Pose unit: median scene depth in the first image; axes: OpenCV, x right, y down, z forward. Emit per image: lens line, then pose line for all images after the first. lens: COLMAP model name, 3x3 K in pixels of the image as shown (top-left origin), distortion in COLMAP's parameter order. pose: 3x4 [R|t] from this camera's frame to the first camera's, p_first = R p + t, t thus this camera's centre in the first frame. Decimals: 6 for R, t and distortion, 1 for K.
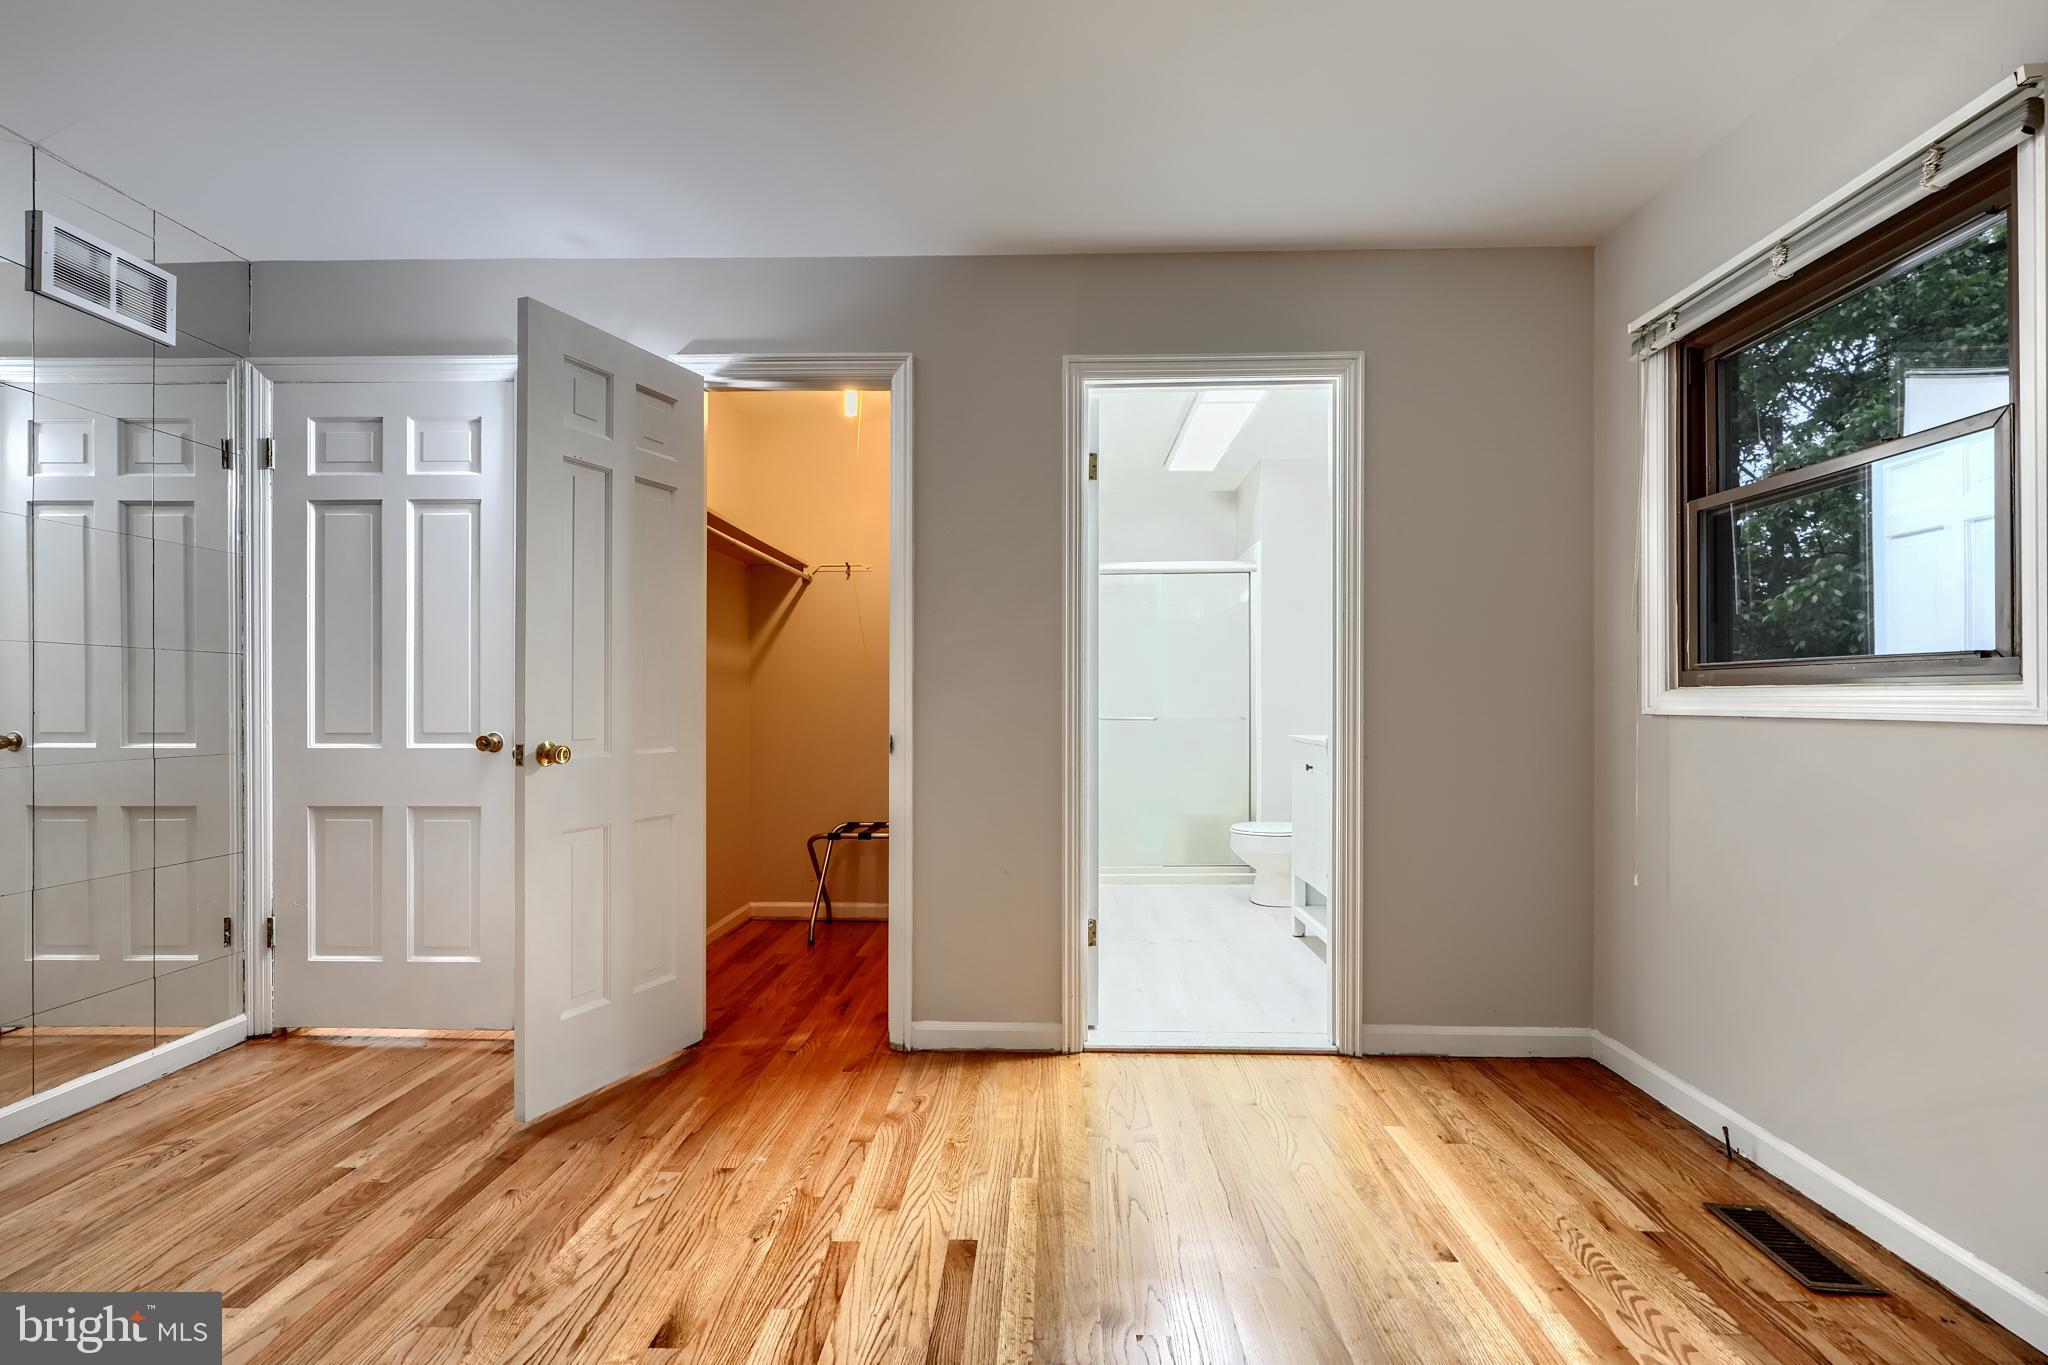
lens RADIAL K [[924.0, 0, 1024.4], [0, 924.0, 694.5], [0, 0, 1]] dist [-0.004217, 0.000104]
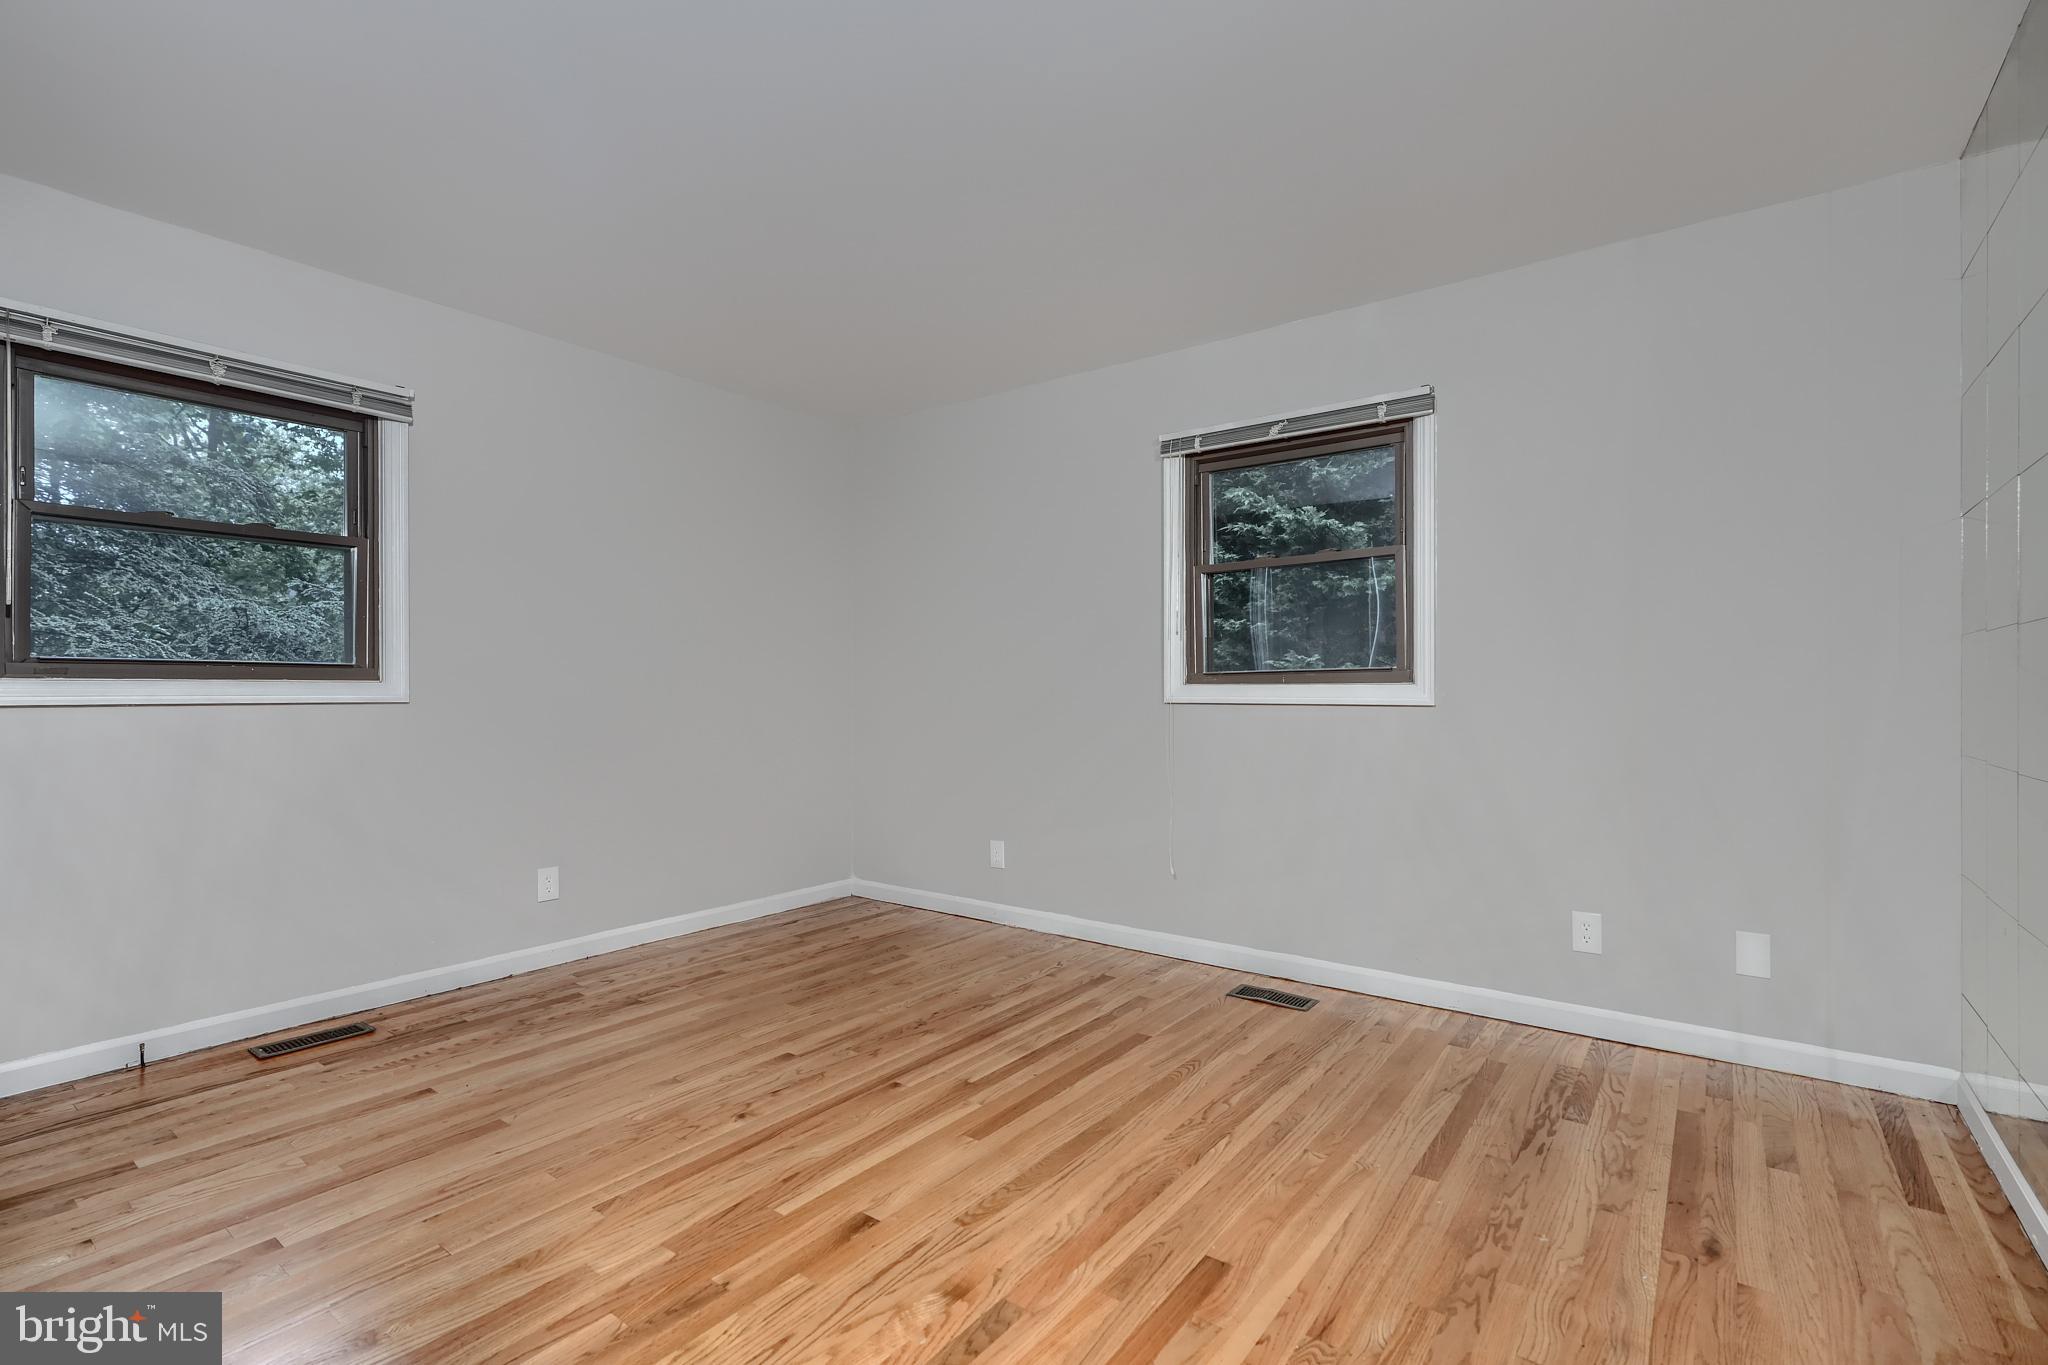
lens RADIAL K [[924.0, 0, 1024.2], [0, 924.0, 687.3], [0, 0, 1]] dist [-0.004217, 0.000104]
pose [[-0.813588, 0.000514, 0.581442, -1.147394], [-0.003396, 0.999978, -0.005635, 0.005495], [-0.581432, -0.006559, -0.813569, 1.698951]]
